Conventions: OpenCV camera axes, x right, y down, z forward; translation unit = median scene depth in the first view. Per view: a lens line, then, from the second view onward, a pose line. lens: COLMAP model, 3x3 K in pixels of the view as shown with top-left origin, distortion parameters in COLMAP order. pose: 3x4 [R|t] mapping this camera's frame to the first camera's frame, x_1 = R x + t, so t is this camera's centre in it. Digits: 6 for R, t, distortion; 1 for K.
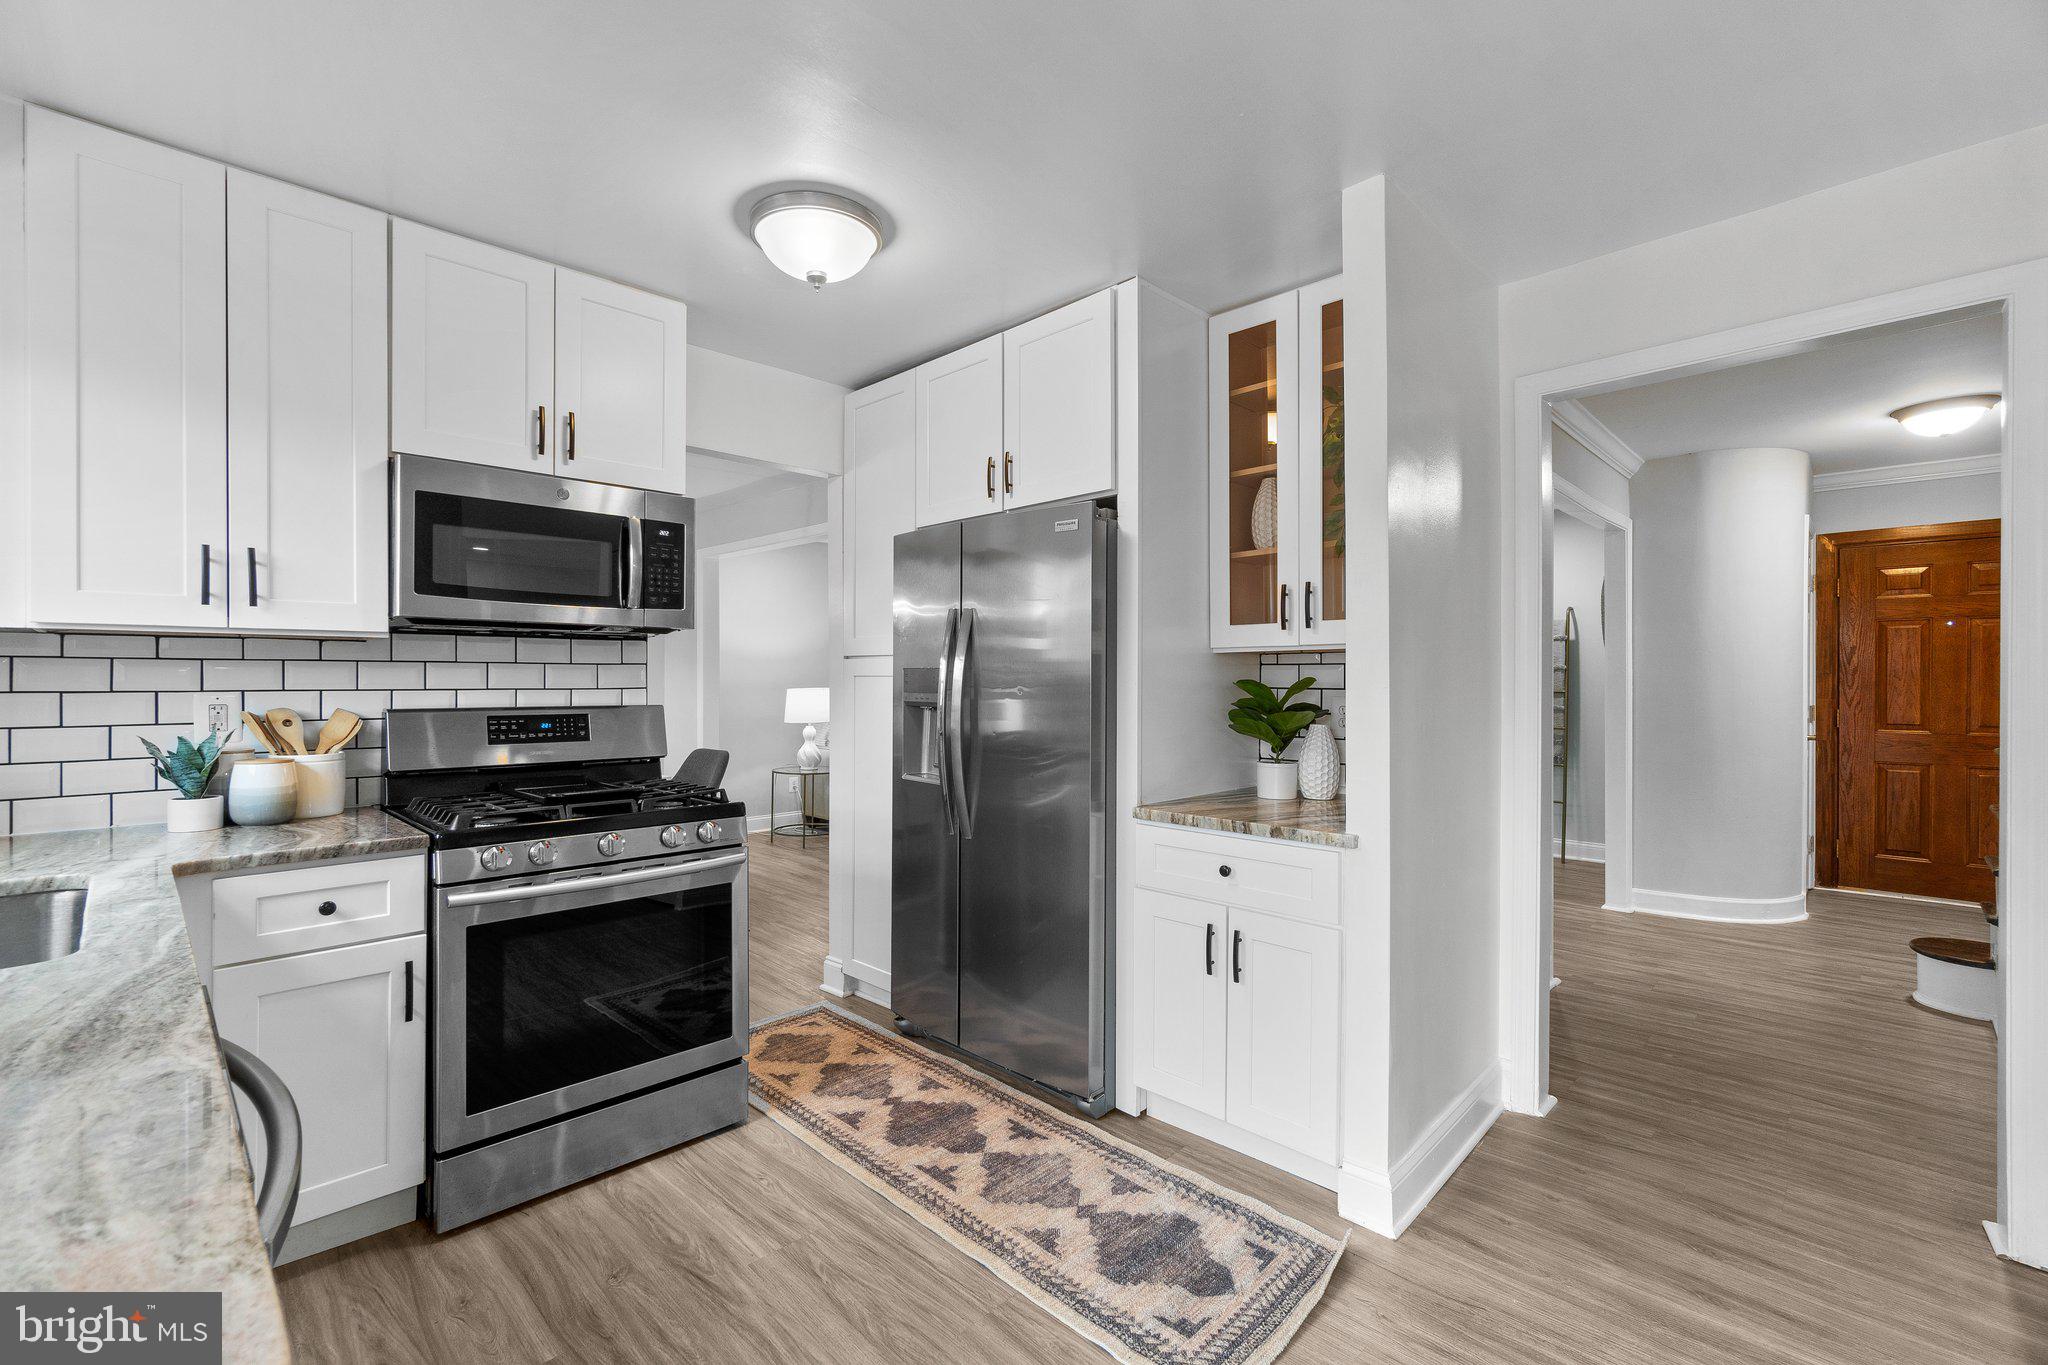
lens RADIAL K [[895.8, 0, 1013.8], [0, 895.8, 681.8], [0, 0, 1]] dist [-0.003479, 0.000417]
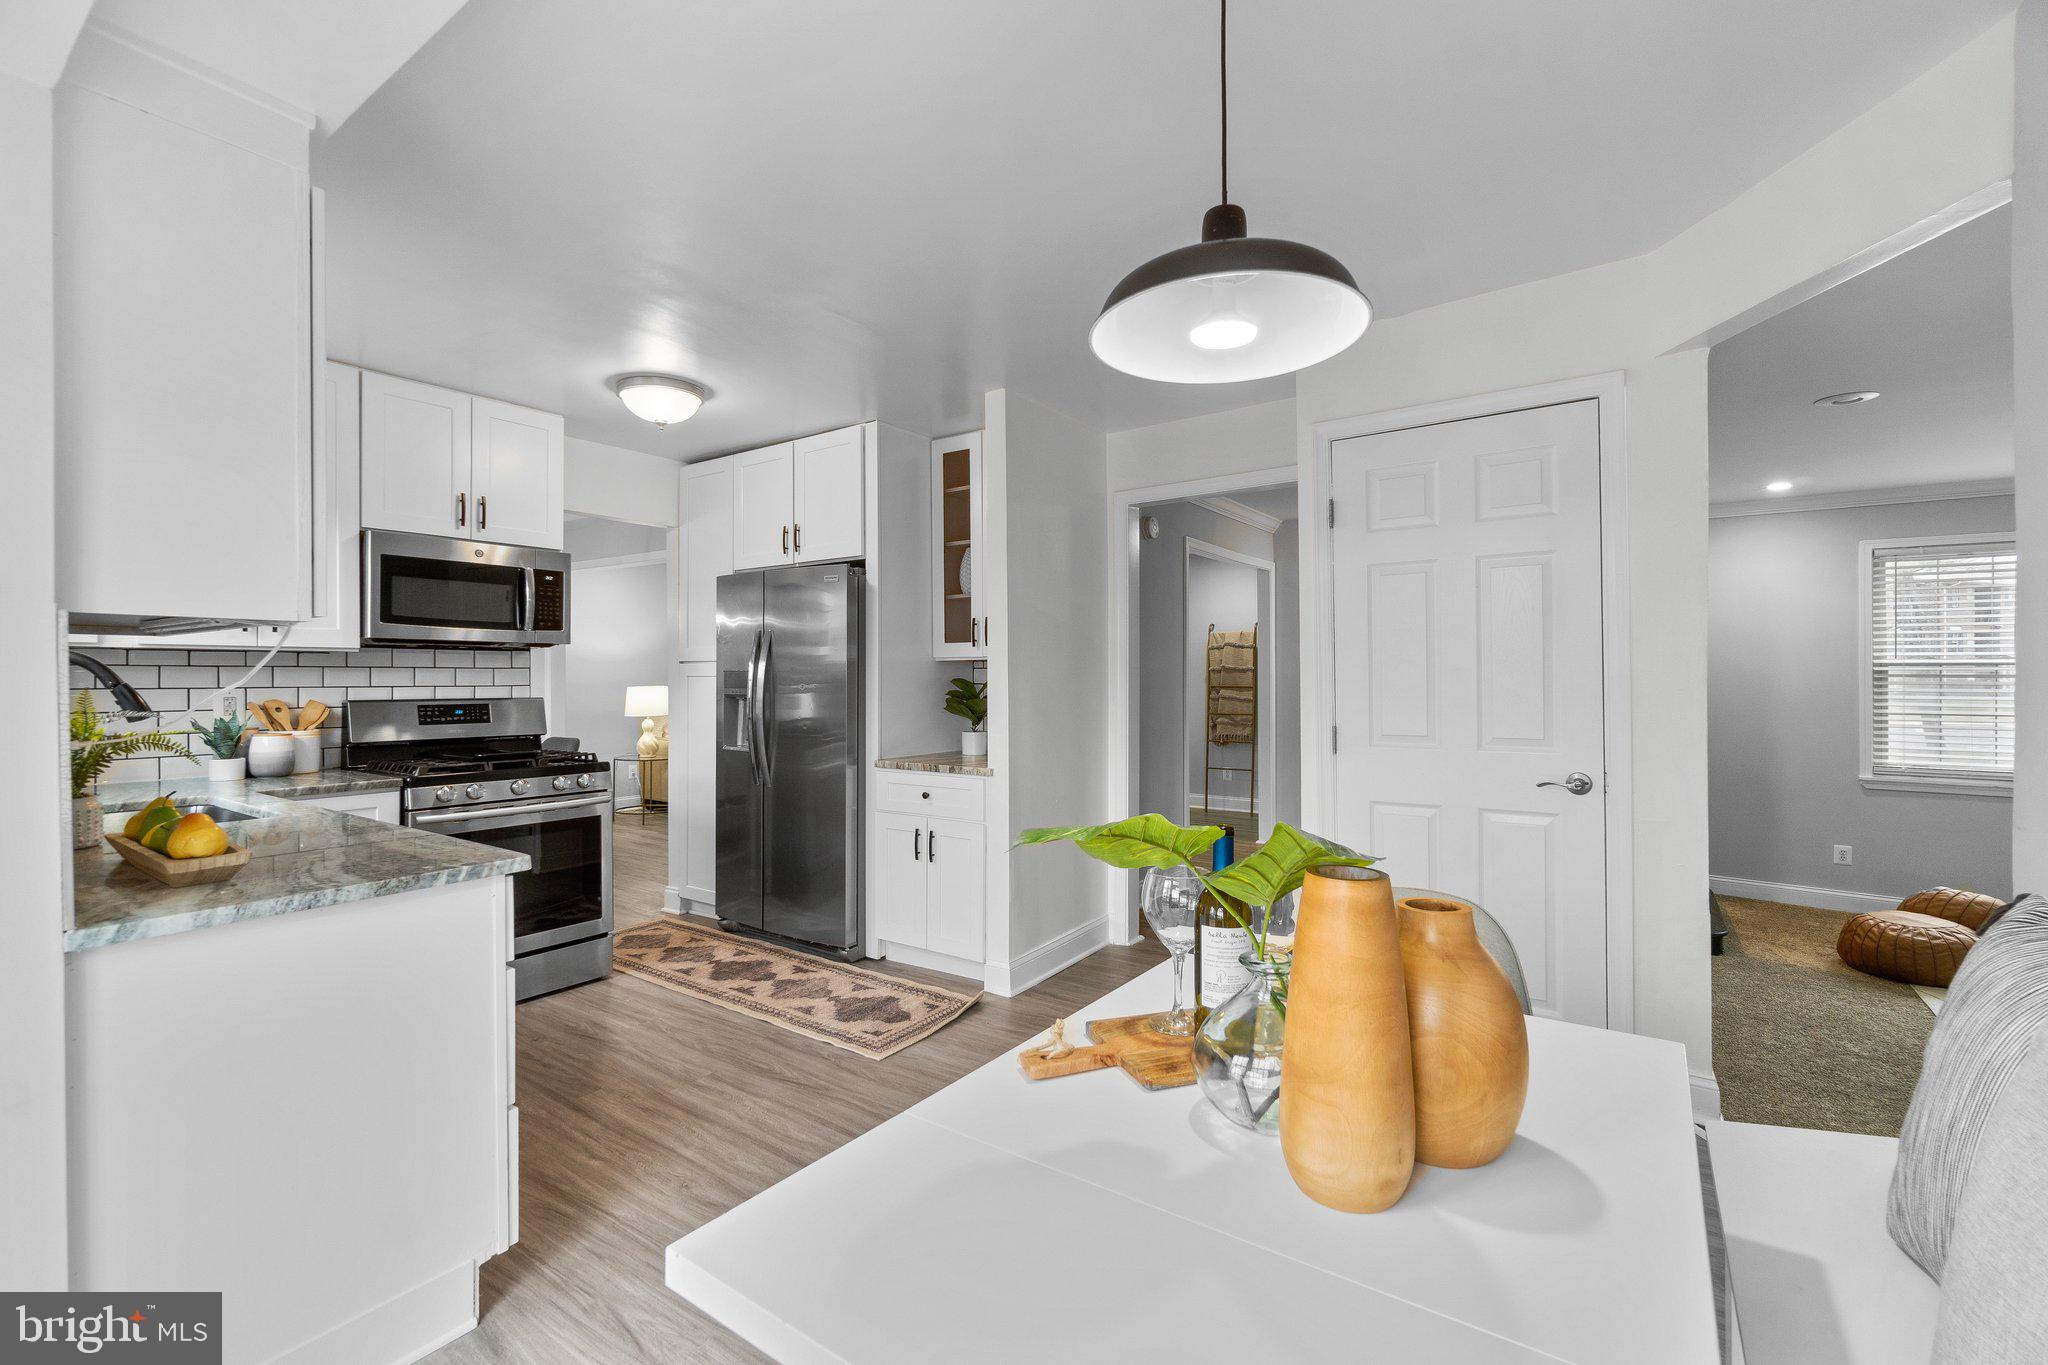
lens RADIAL K [[895.8, 0, 1018.0], [0, 895.8, 680.3], [0, 0, 1]] dist [-0.003479, 0.000417]
pose [[0.984854, -0.002581, 0.173368, 0.108132], [0.002778, 0.999996, -0.000889, 0.002534], [-0.173365, 0.001357, 0.984857, -0.574120]]
